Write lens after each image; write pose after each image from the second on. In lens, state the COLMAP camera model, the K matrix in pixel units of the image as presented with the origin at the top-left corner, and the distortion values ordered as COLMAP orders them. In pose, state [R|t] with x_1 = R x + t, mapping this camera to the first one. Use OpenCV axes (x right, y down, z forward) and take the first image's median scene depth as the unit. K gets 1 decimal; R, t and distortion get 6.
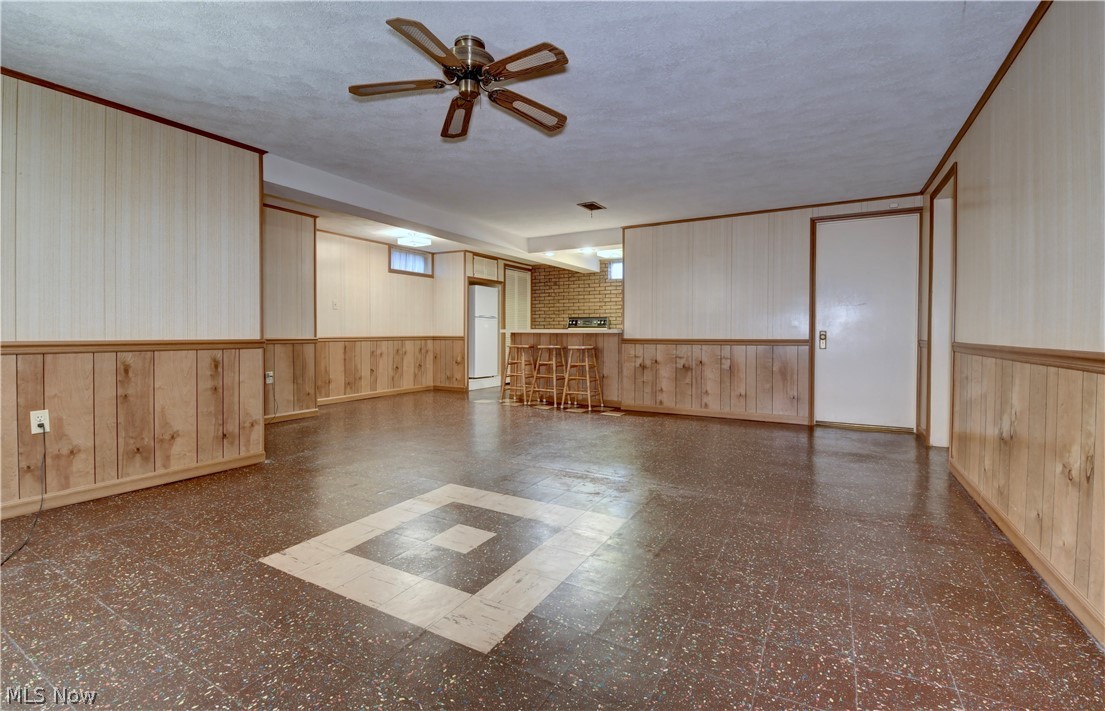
lens RADIAL K [[485.9, 0, 551.4], [0, 485.9, 337.9], [0, 0, 1]] dist [0.000138, 0.000023]
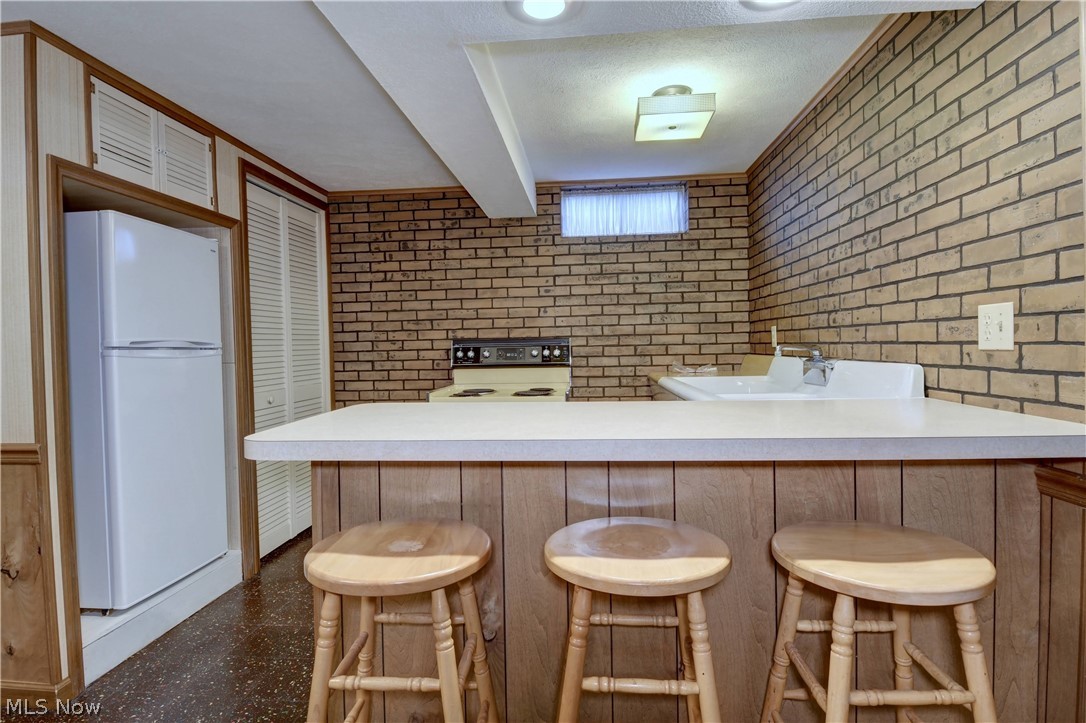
lens RADIAL K [[539.1, 0, 545.0], [0, 539.1, 357.3], [0, 0, 1]] dist [0.019457, -0.025008]
pose [[0.908143, -0.031198, 0.417495, -0.085547], [0.028118, 0.999513, 0.013527, -0.041008], [-0.417714, -0.000545, 0.908578, 0.766753]]
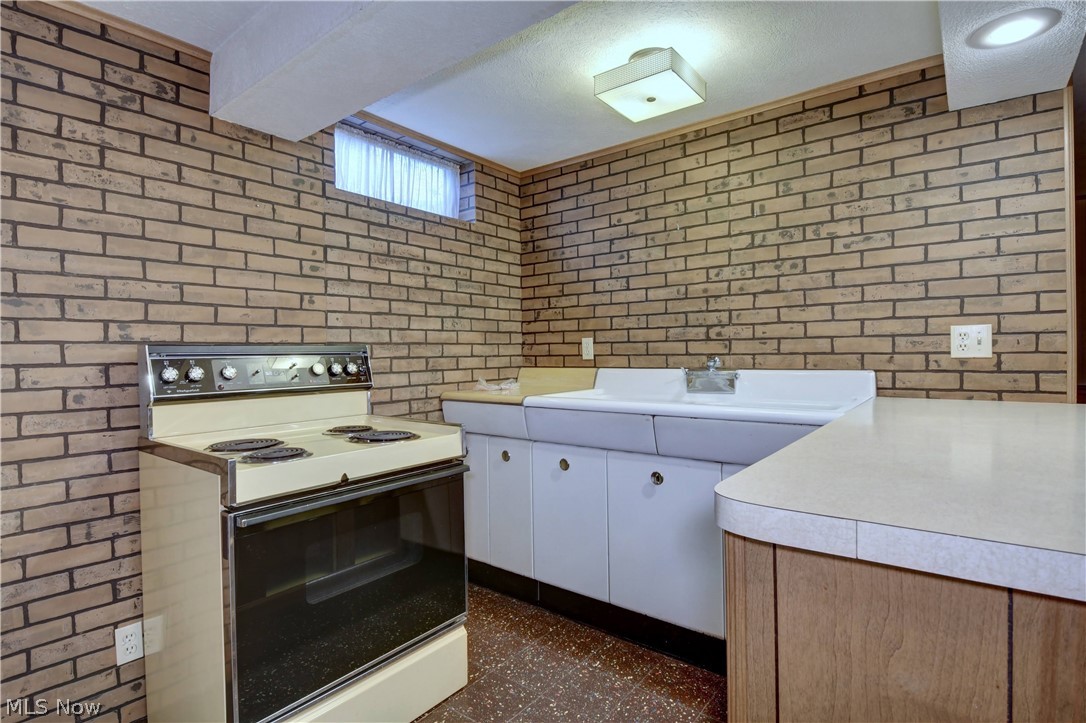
lens RADIAL K [[539.1, 0, 545.0], [0, 539.1, 357.3], [0, 0, 1]] dist [0.019457, -0.025008]
pose [[0.145489, -0.014177, 0.989258, -0.160279], [0.024881, 0.999634, 0.010666, -0.045012], [-0.989047, 0.023062, 0.145788, 1.049294]]
